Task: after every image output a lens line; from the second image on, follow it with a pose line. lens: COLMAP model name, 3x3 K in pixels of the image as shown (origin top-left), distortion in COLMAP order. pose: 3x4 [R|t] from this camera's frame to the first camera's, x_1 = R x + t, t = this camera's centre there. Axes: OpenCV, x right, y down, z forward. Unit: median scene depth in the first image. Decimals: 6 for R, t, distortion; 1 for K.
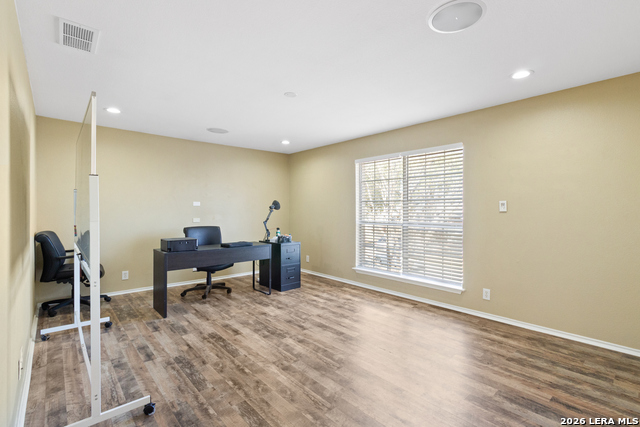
lens RADIAL K [[298.2, 0, 321.5], [0, 298.2, 210.7], [0, 0, 1]] dist [0.002620, 0.000133]
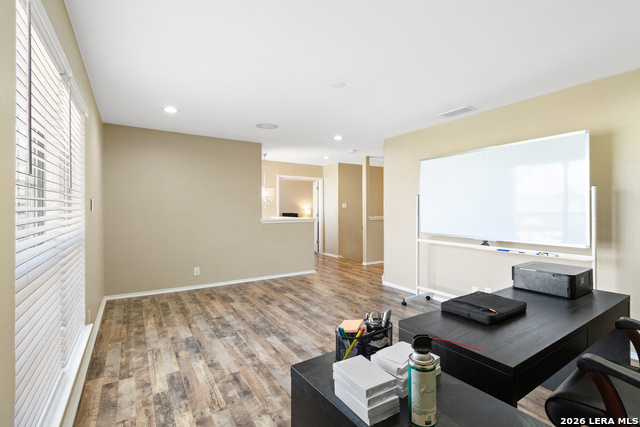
lens RADIAL K [[298.2, 0, 320.1], [0, 298.2, 210.2], [0, 0, 1]] dist [0.002620, 0.000133]
pose [[-0.987179, -0.002472, 0.159595, -0.219464], [-0.000605, 0.999931, 0.011748, -0.015766], [-0.159613, 0.011500, -0.987113, 2.132597]]
